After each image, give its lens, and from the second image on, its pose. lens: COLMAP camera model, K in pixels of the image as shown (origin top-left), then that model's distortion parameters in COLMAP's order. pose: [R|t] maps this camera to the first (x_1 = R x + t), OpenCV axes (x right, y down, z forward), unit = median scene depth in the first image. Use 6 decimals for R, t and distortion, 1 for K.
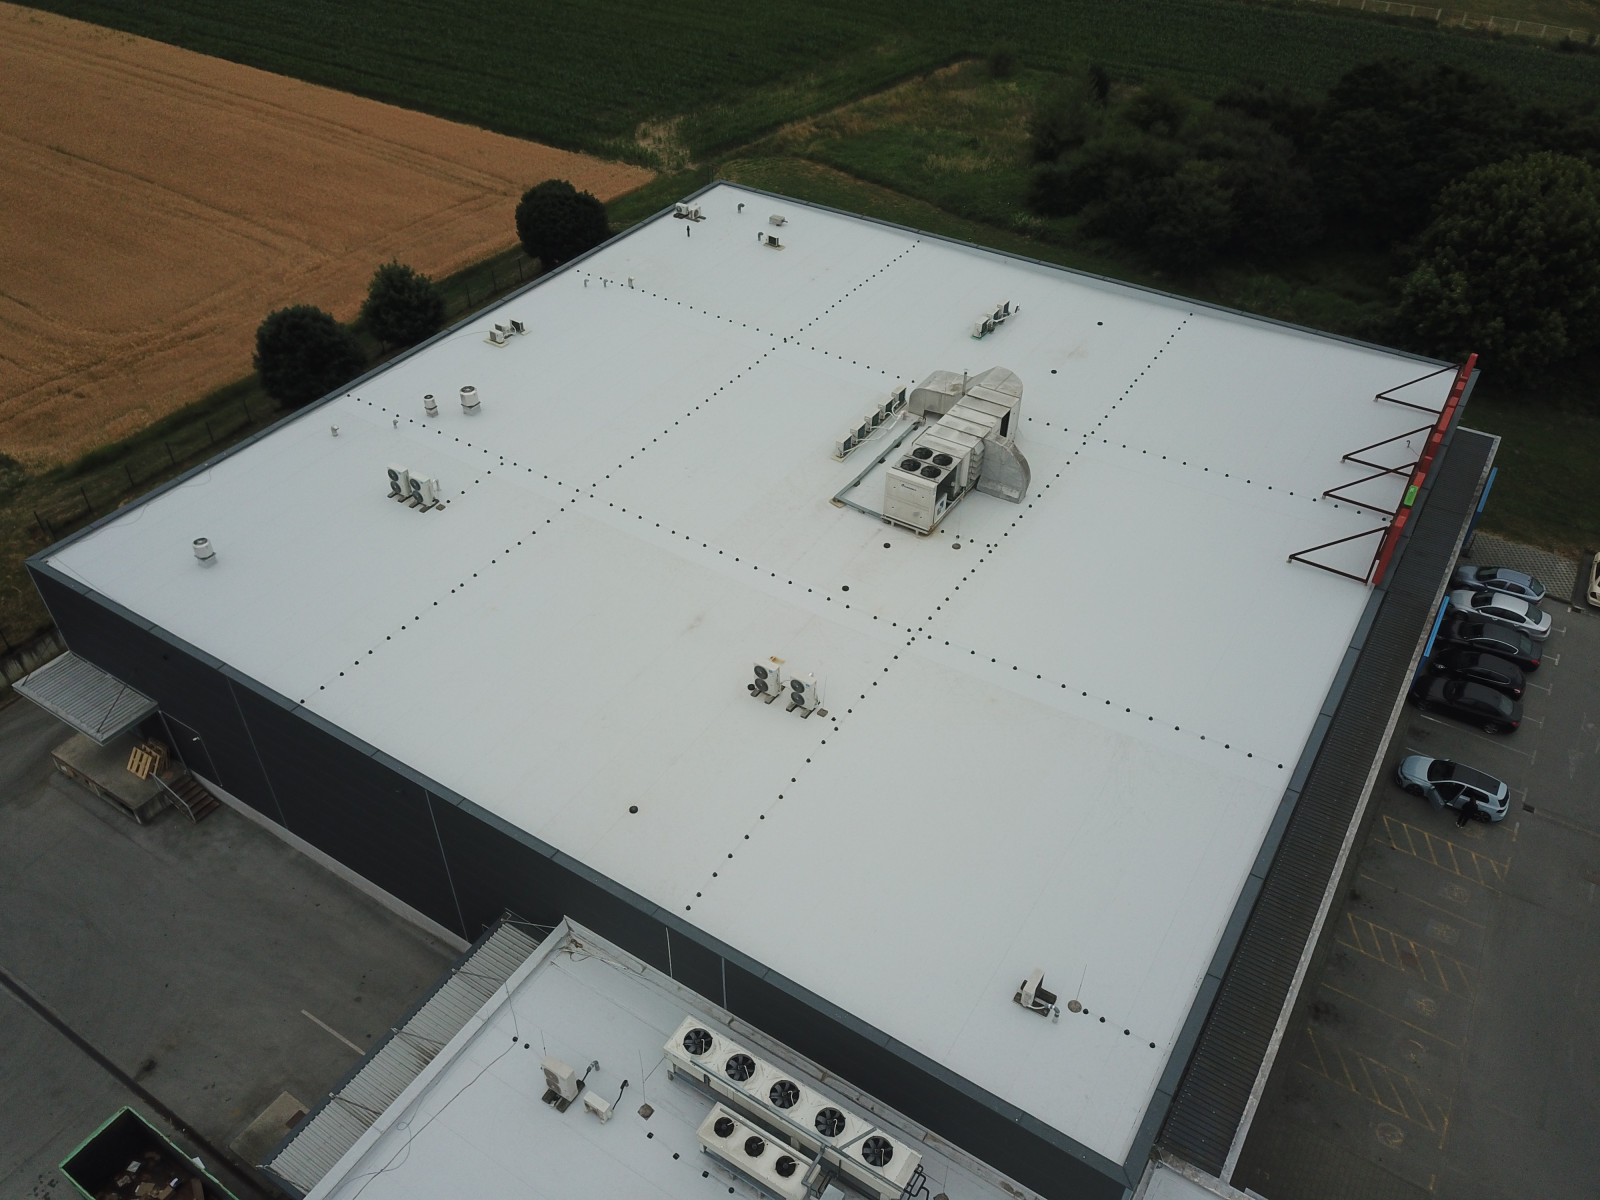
lens RADIAL K [[1225.7, 0, 800.0], [0, 1225.7, 600.0], [0, 0, 1]] dist [0.016353, 0.001447]
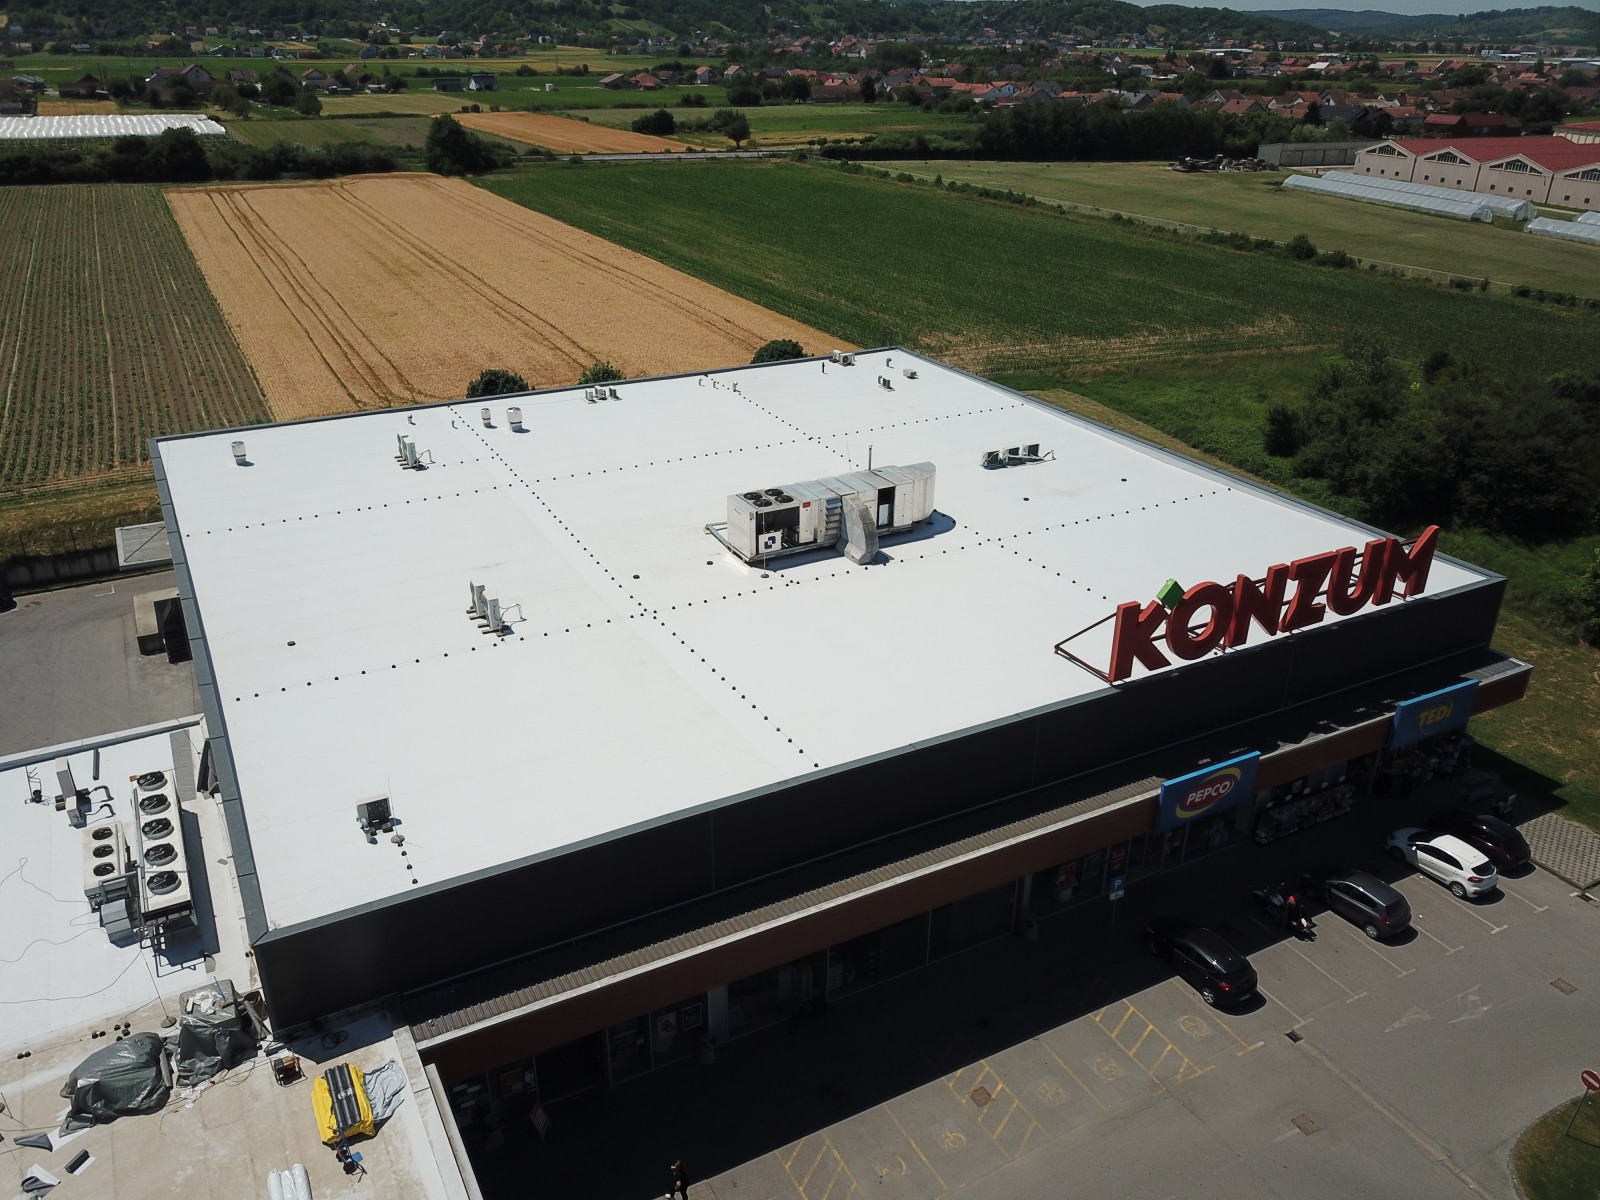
lens RADIAL K [[1226.6, 0, 800.0], [0, 1226.6, 600.0], [0, 0, 1]] dist [-0.007058, -0.001931]
pose [[0.870422, 0.202621, -0.448676, 0.531660], [-0.312426, 0.931684, -0.185353, 0.133092], [0.380468, 0.301513, 0.874262, 0.107689]]
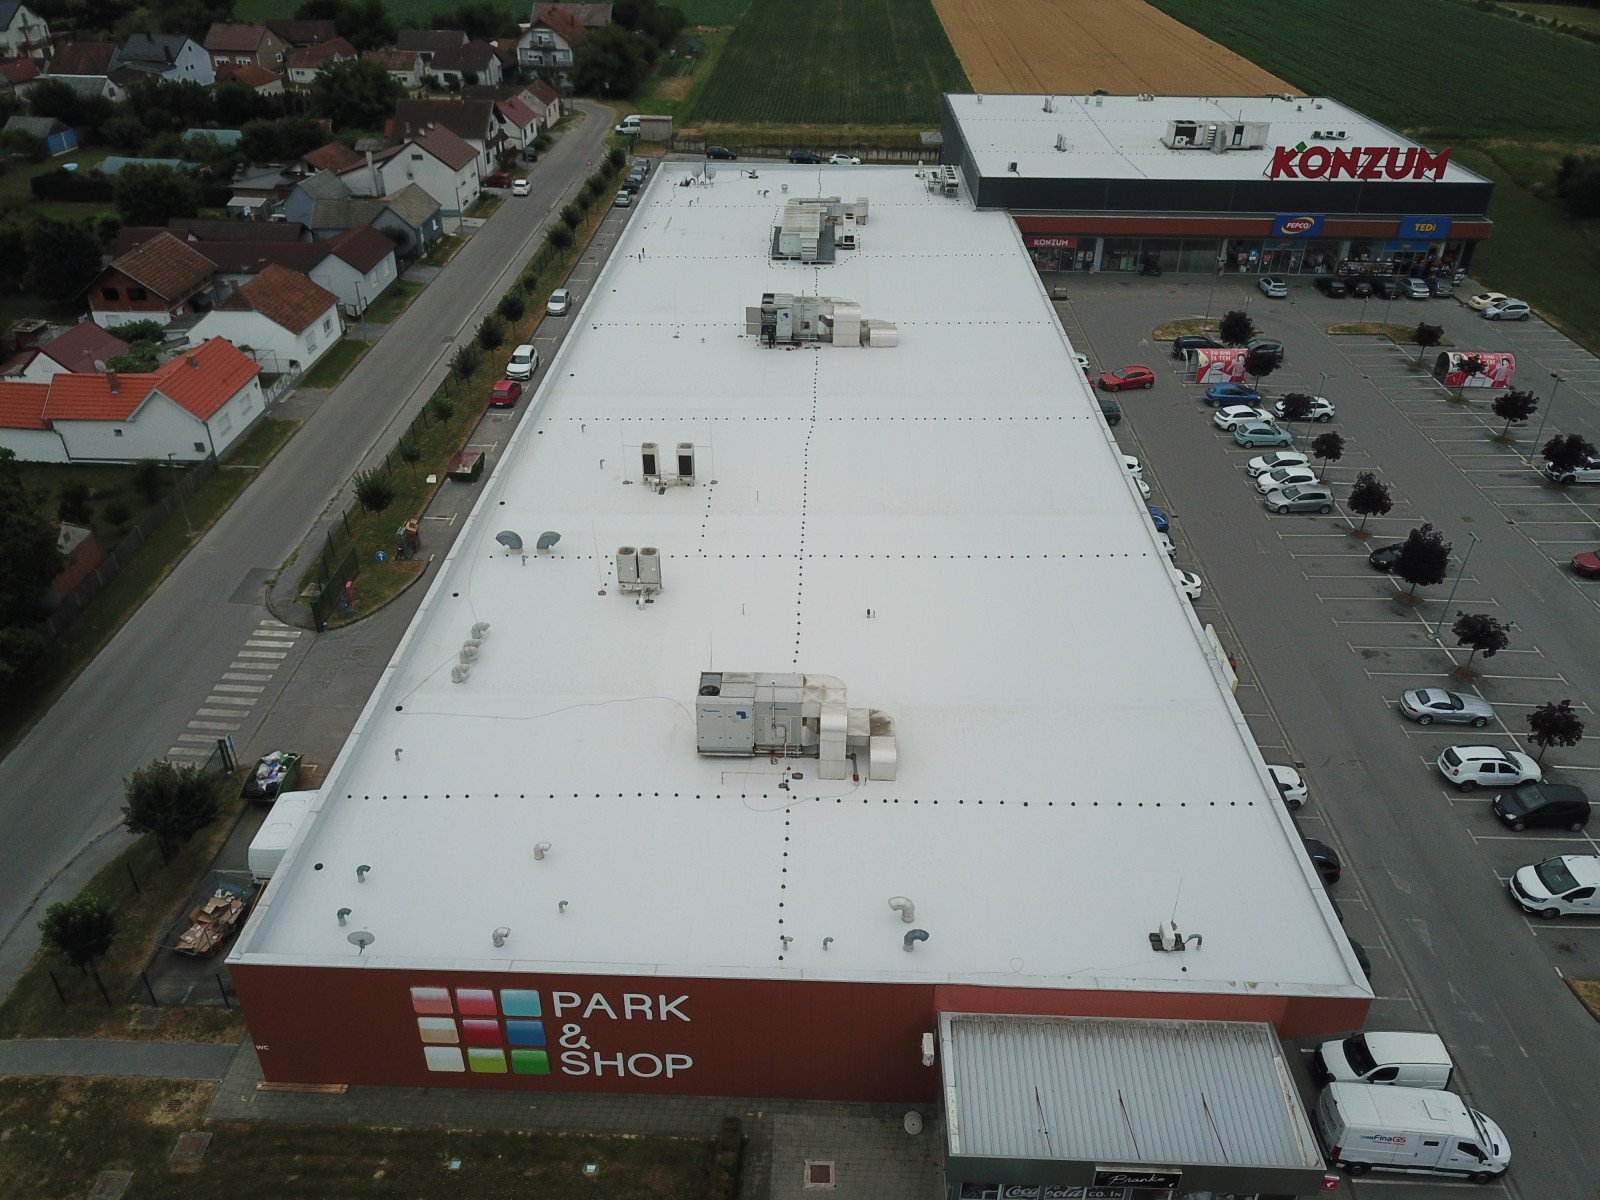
lens RADIAL K [[1211.6, 0, 800.0], [0, 1211.6, 600.0], [0, 0, 1]] dist [0.120204, -0.137472]
pose [[0.506014, 0.452157, -0.734509, 1.778421], [-0.558696, 0.820607, 0.120264, 0.734986], [0.657121, 0.349512, 0.667857, -0.787062]]
